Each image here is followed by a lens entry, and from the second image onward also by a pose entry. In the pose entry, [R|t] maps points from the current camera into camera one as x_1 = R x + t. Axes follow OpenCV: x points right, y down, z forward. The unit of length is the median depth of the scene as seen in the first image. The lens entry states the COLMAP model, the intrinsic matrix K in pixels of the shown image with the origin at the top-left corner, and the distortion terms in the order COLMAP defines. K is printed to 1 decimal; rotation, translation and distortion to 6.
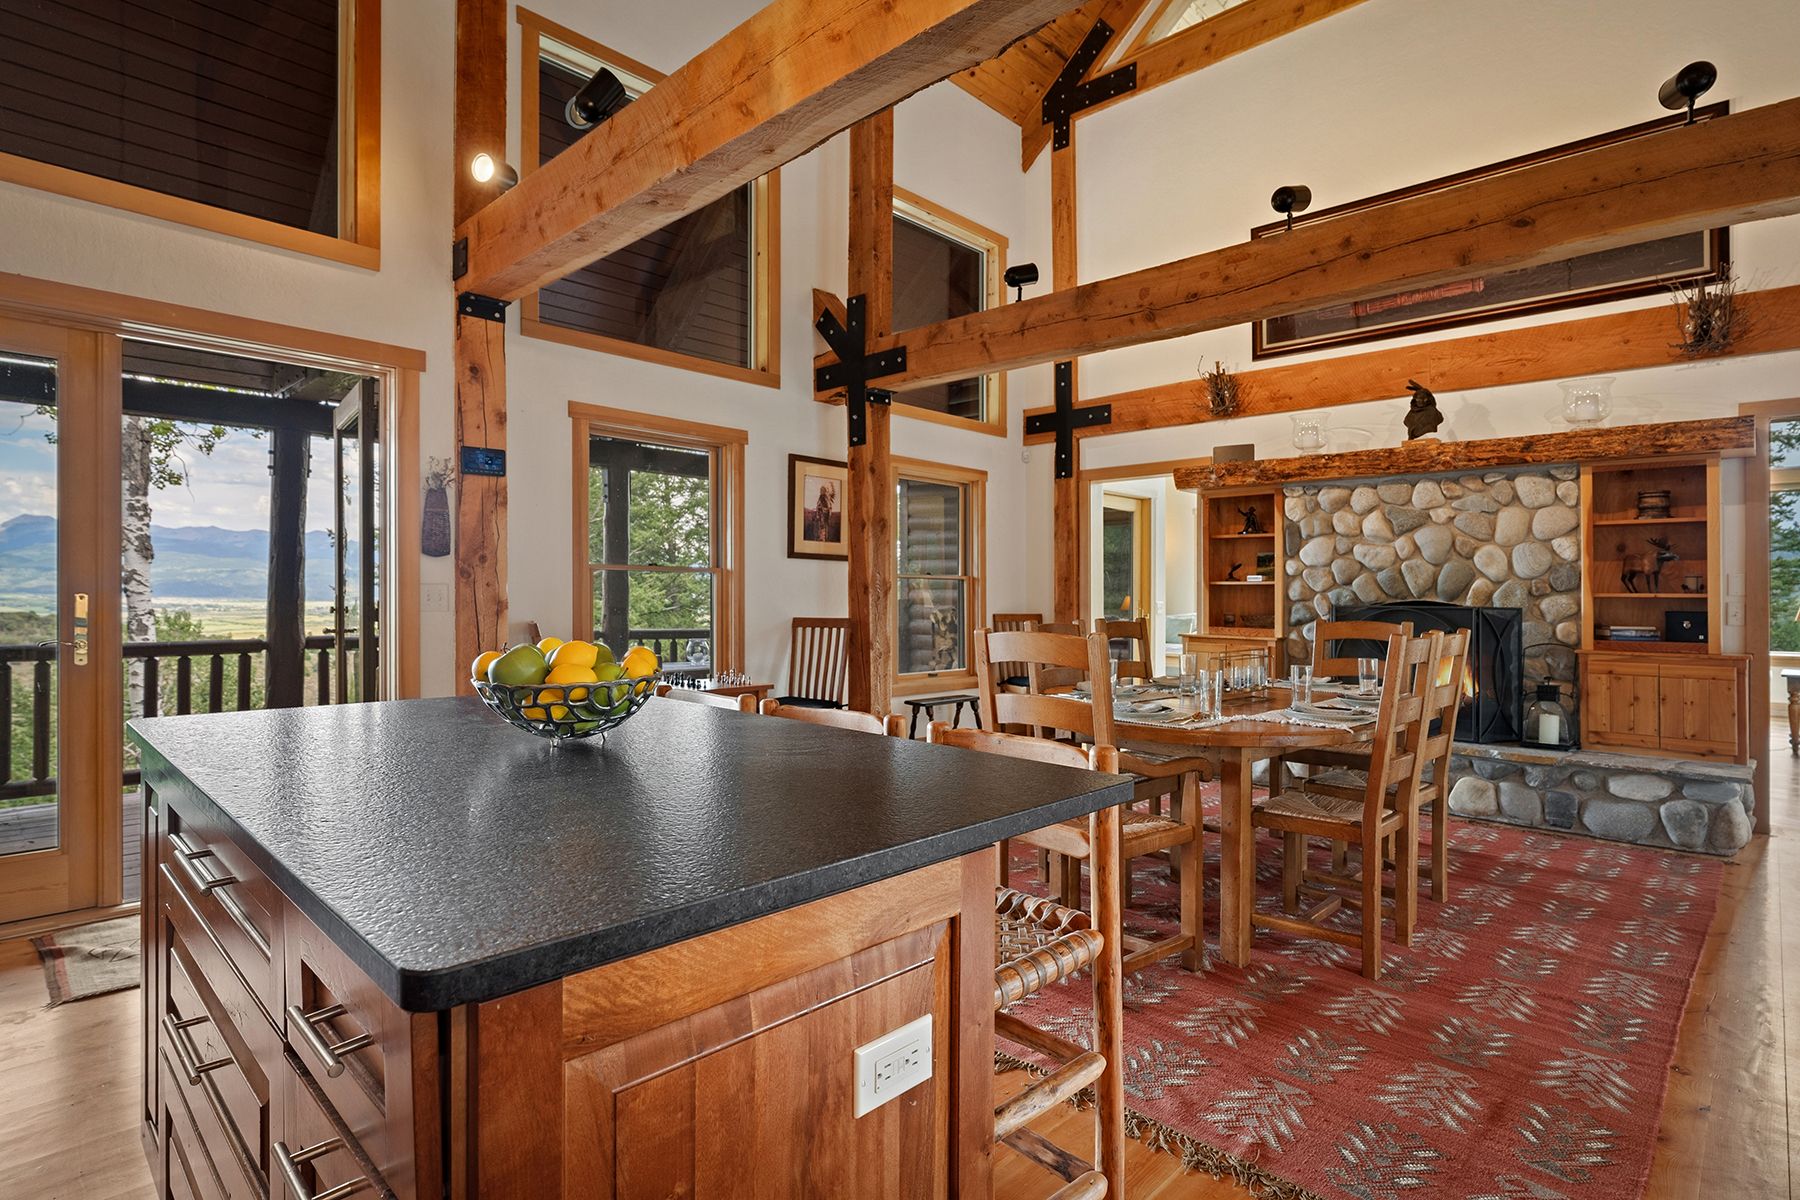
lens RADIAL K [[927.6, 0, 900.2], [0, 927.6, 601.4], [0, 0, 1]] dist [-0.003372, 0.000515]
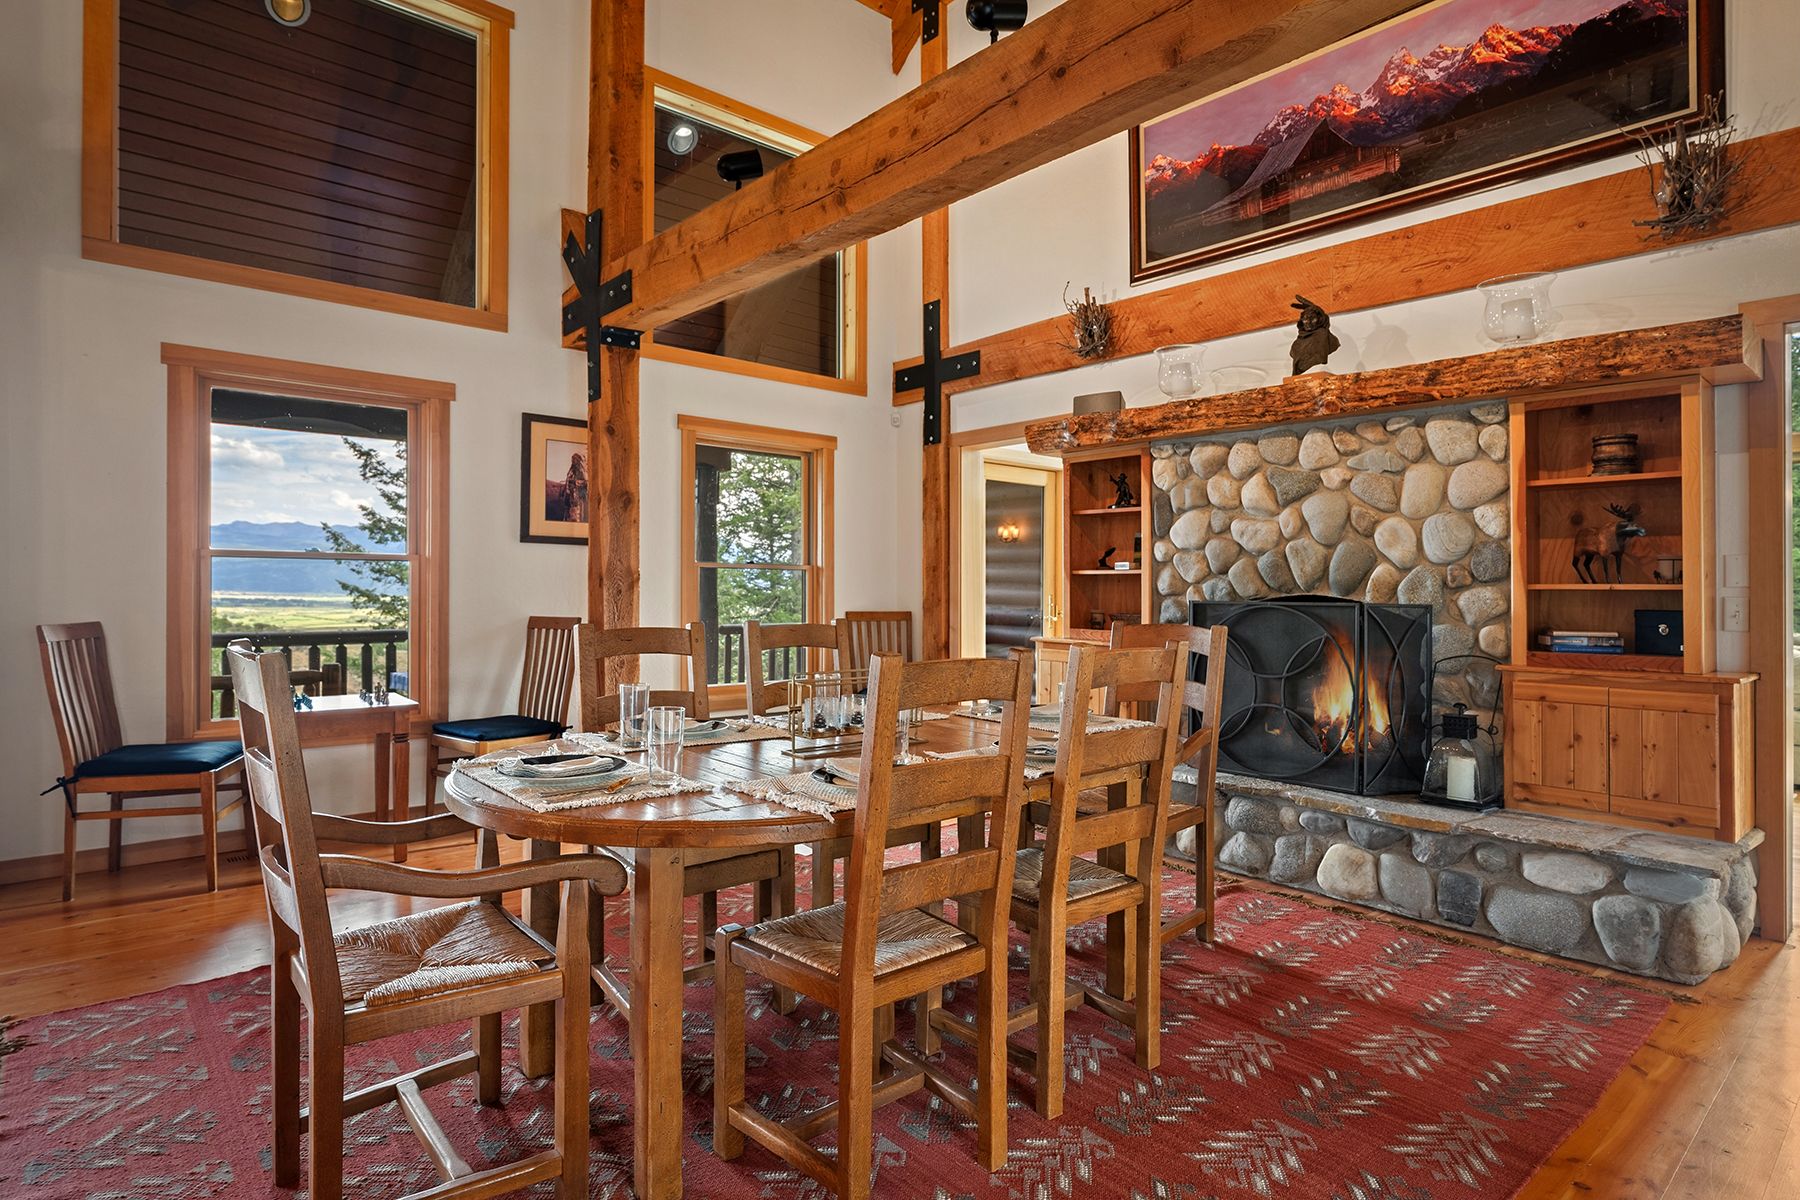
lens RADIAL K [[974.3, 0, 899.6], [0, 974.3, 592.6], [0, 0, 1]] dist [-0.001414, -0.001360]
pose [[0.996380, -0.000912, -0.085004, 0.328405], [0.000601, 0.999993, -0.003688, 0.000135], [0.085007, 0.003623, 0.996374, 0.220818]]
